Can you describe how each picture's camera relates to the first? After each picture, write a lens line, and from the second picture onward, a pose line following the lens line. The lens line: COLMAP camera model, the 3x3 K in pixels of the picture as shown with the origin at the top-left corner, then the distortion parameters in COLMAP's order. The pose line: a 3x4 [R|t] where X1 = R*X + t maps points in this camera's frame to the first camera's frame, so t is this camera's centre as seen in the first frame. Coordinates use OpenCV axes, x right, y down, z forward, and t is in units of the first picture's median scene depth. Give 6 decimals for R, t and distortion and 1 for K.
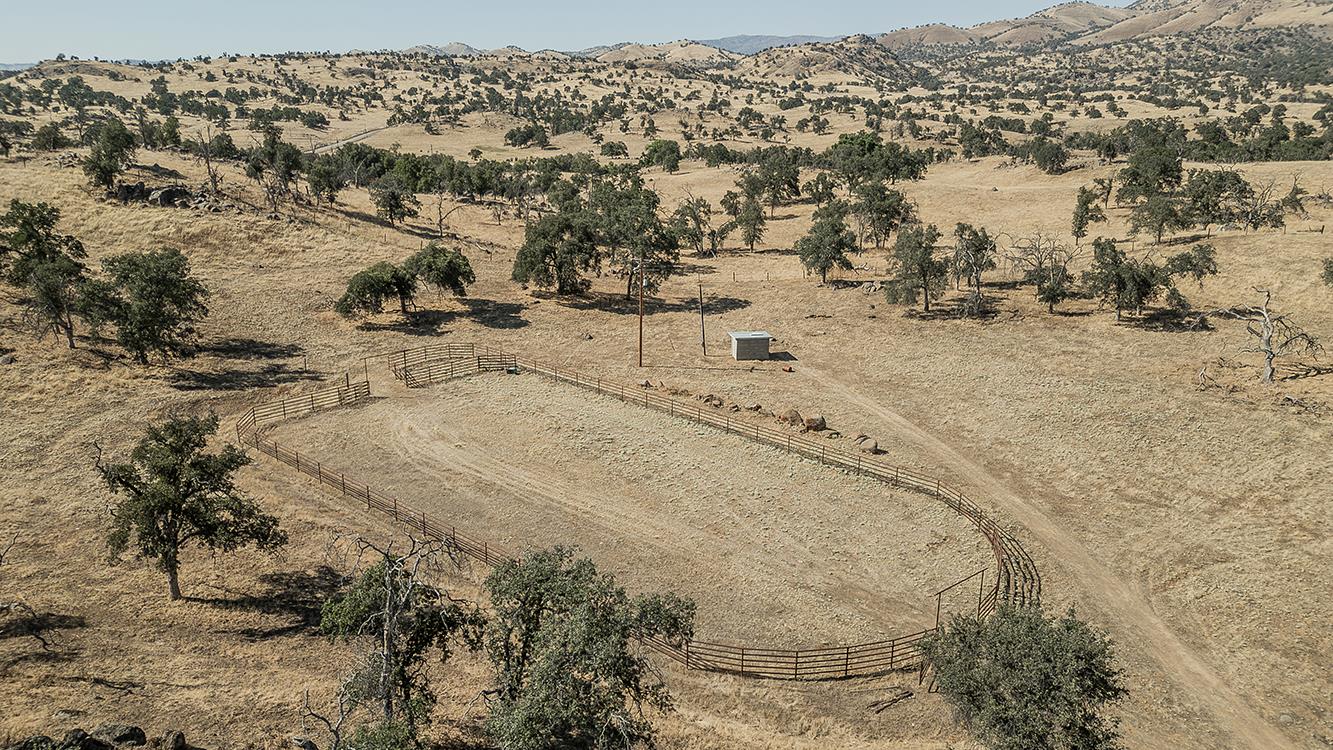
lens RADIAL K [[930.1, 0, 663.4], [0, 930.1, 375.1], [0, 0, 1]] dist [0.073100, -0.045083]
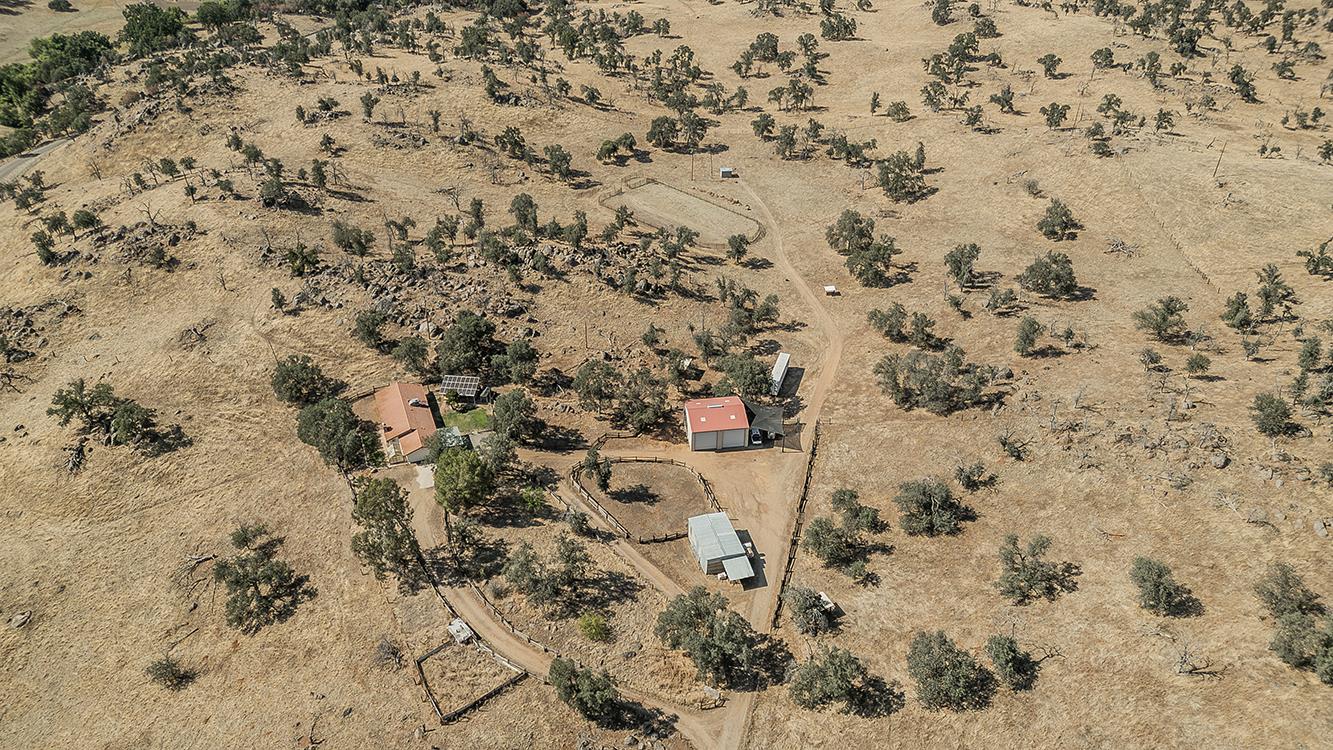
lens RADIAL K [[930.1, 0, 663.4], [0, 930.1, 375.1], [0, 0, 1]] dist [0.073100, -0.045083]
pose [[0.998891, 0.024734, -0.040065, 0.016011], [-0.011853, 0.955599, 0.294430, -0.206934], [0.045568, -0.293629, 0.954833, -1.532356]]
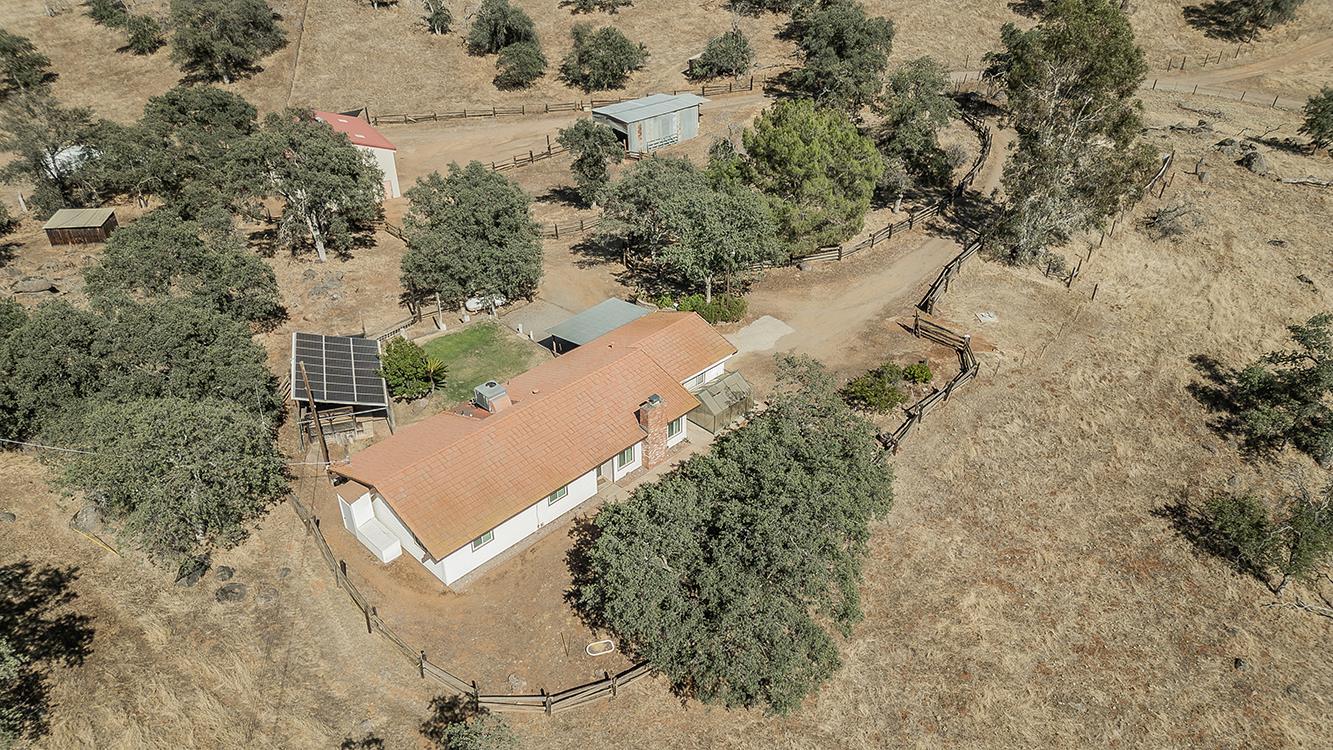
lens RADIAL K [[930.1, 0, 663.4], [0, 930.1, 375.1], [0, 0, 1]] dist [0.073100, -0.045083]
pose [[-0.361802, -0.497864, 0.788182, -0.640925], [0.273175, 0.751728, 0.600234, 0.012520], [-0.891333, 0.432477, -0.135972, -0.379288]]
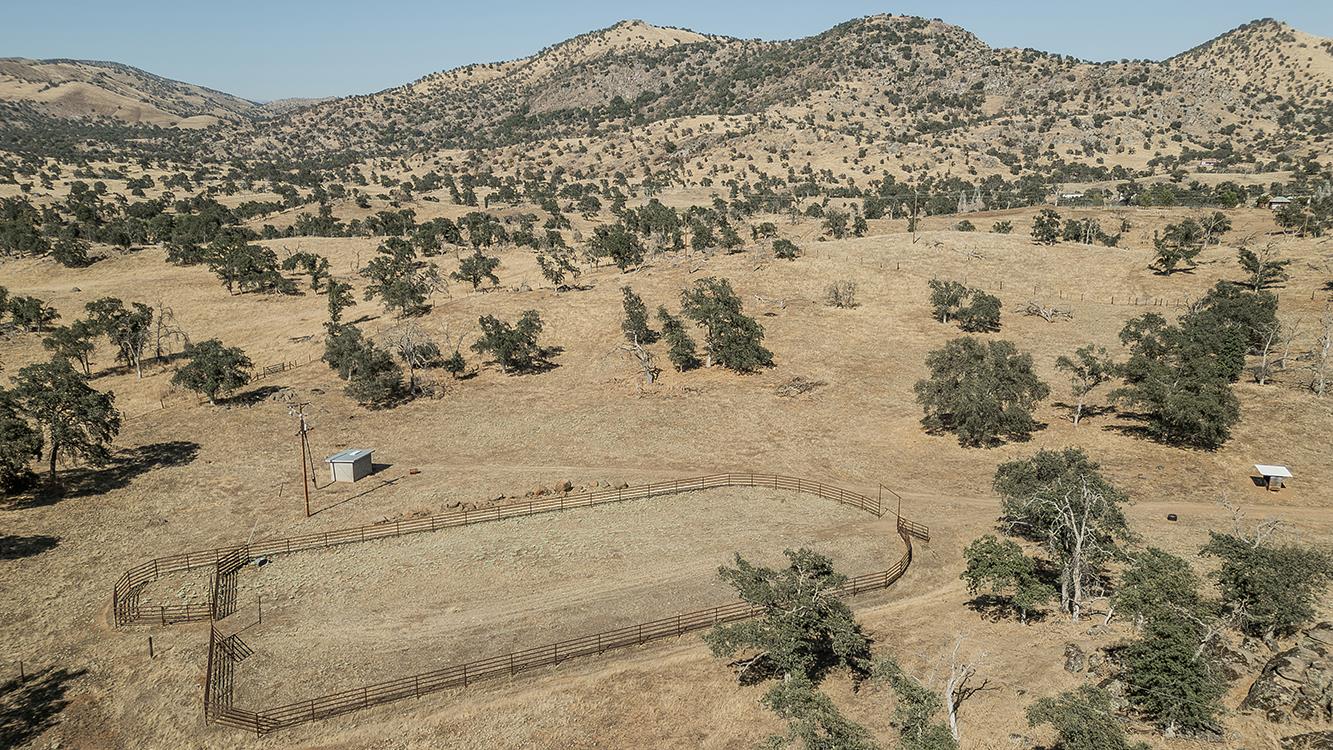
lens RADIAL K [[930.1, 0, 663.4], [0, 930.1, 375.1], [0, 0, 1]] dist [0.073100, -0.045083]
pose [[0.403791, -0.204035, 0.891809, -0.436842], [0.265116, 0.959081, 0.099387, -0.091479], [-0.875595, 0.196301, 0.441361, 0.159159]]
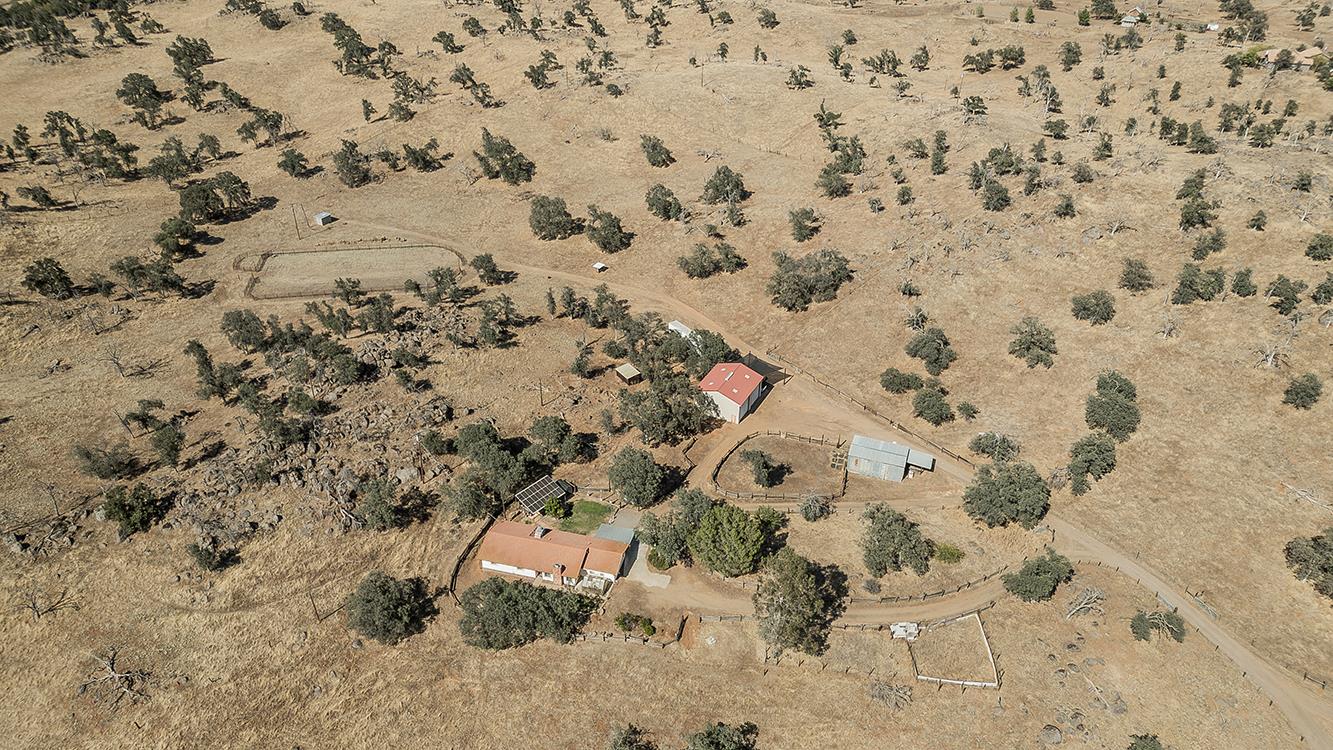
lens RADIAL K [[930.1, 0, 663.4], [0, 930.1, 375.1], [0, 0, 1]] dist [0.073100, -0.045083]
pose [[0.629094, -0.432306, 0.646028, -0.867616], [0.217768, 0.895822, 0.387402, -0.324579], [-0.746202, -0.103028, 0.657699, -1.126227]]
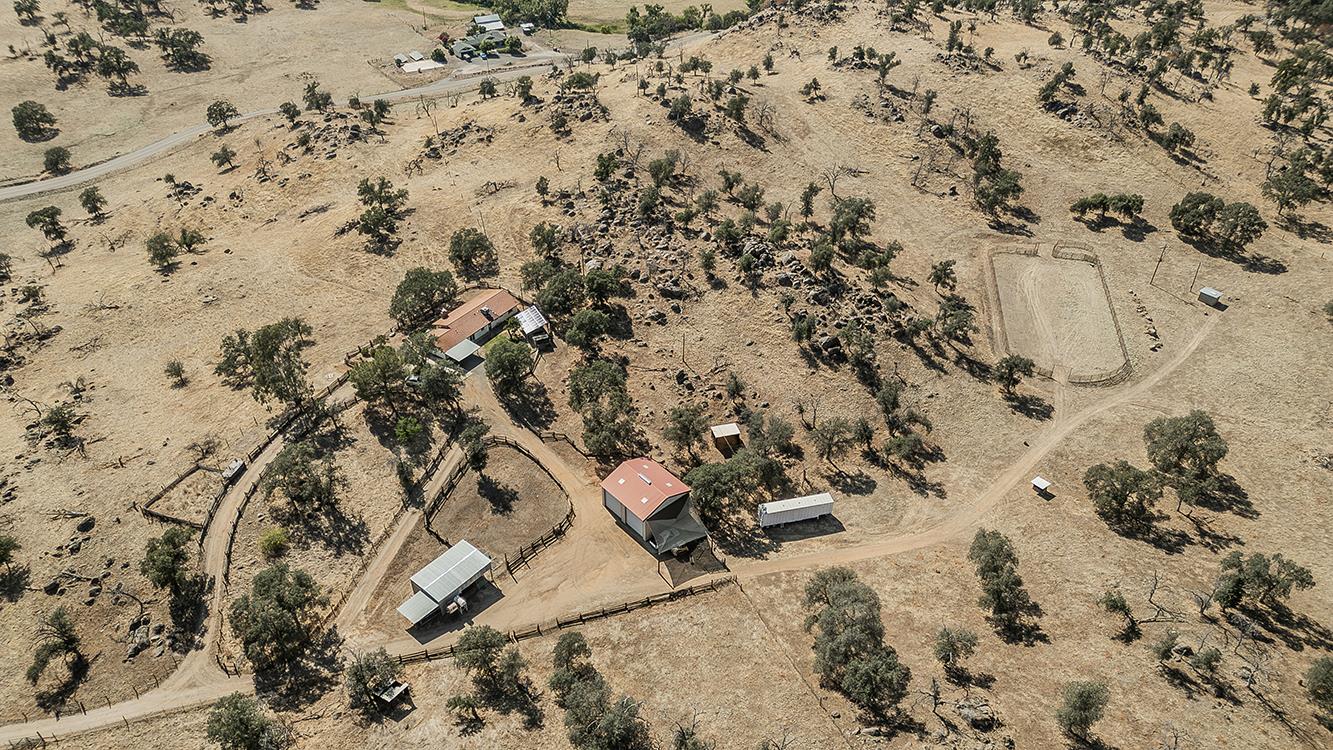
lens RADIAL K [[930.1, 0, 663.4], [0, 930.1, 375.1], [0, 0, 1]] dist [0.073100, -0.045083]
pose [[0.511611, 0.517067, -0.686219, 0.720838], [-0.247871, 0.853519, 0.458329, -0.391977], [0.822688, -0.064392, 0.564835, -0.912865]]
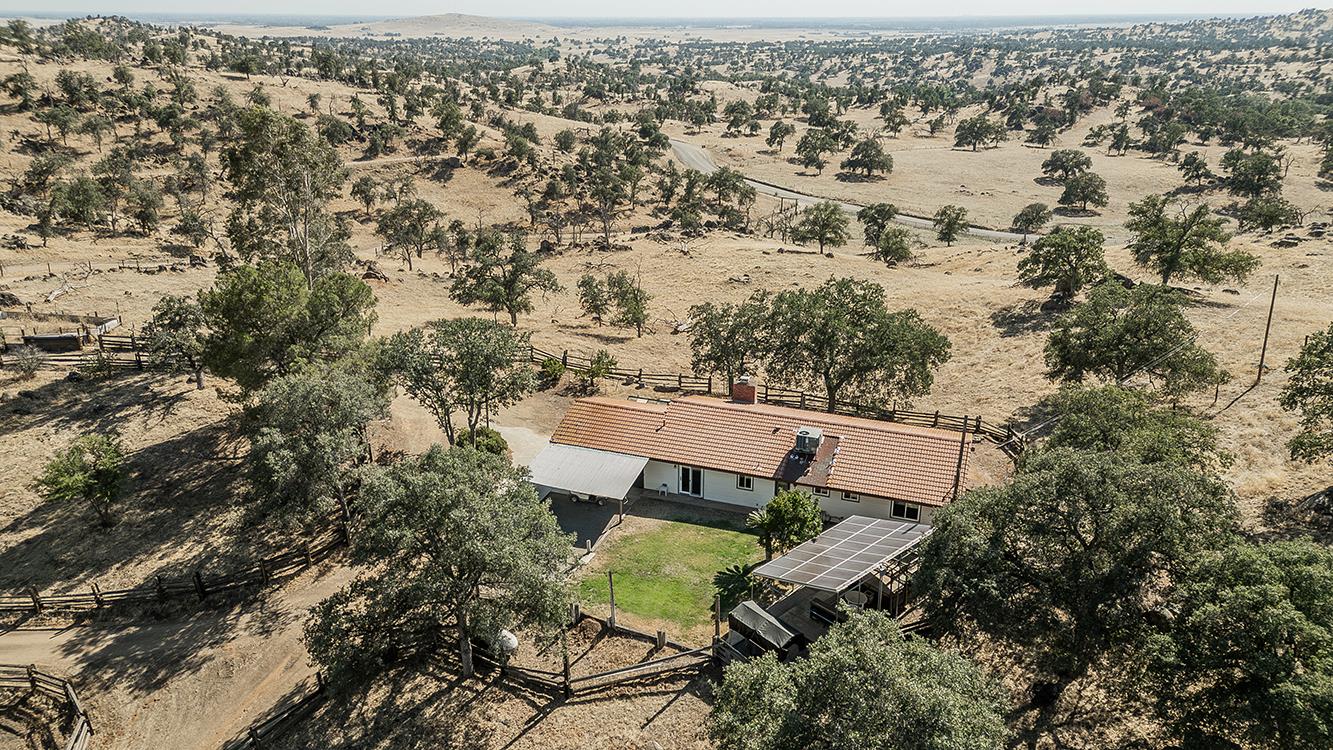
lens RADIAL K [[930.1, 0, 663.4], [0, 930.1, 375.1], [0, 0, 1]] dist [0.073100, -0.045083]
pose [[-0.698795, 0.254696, -0.668443, -0.105844], [-0.210554, 0.819828, 0.532493, 0.010176], [0.683632, 0.512847, -0.519265, -0.241196]]
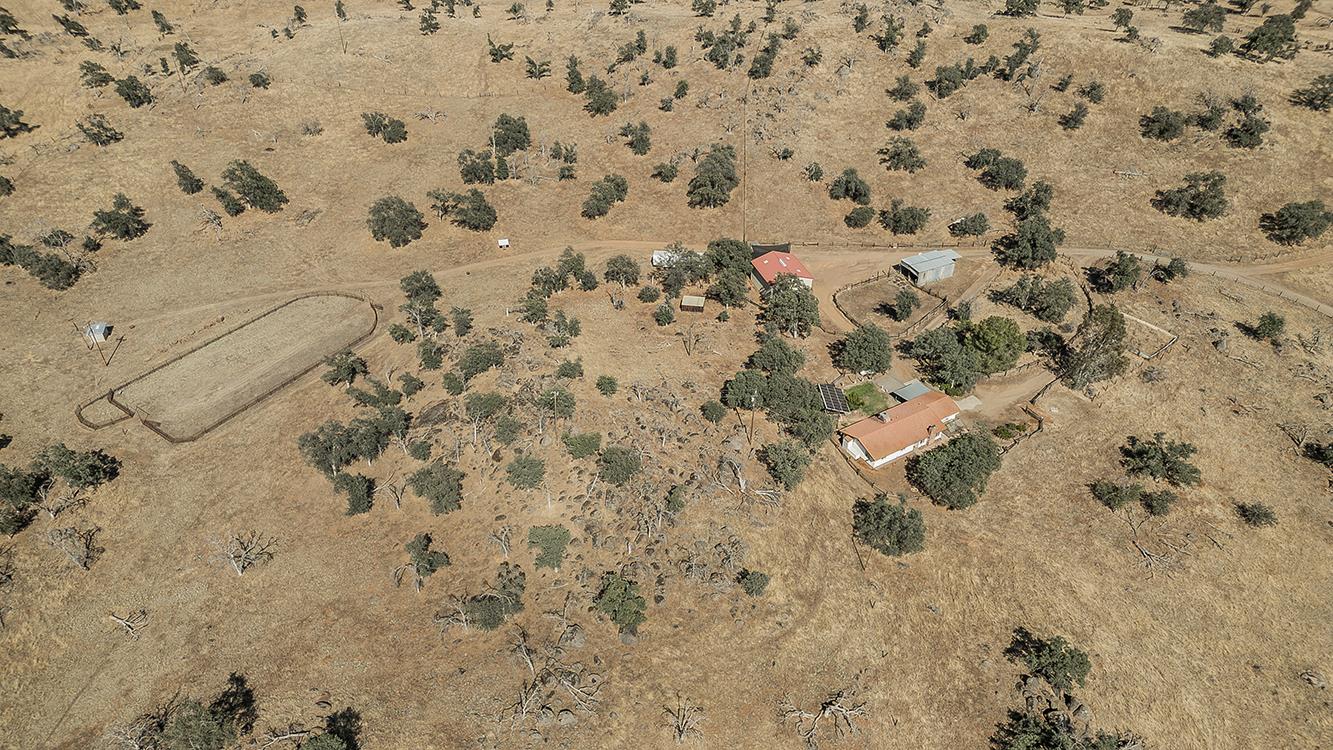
lens RADIAL K [[930.1, 0, 663.4], [0, 930.1, 375.1], [0, 0, 1]] dist [0.073100, -0.045083]
pose [[-0.126692, -0.599637, 0.790180, -1.188757], [0.278705, 0.742991, 0.608513, -0.597117], [-0.951984, 0.297321, 0.072991, -0.210374]]
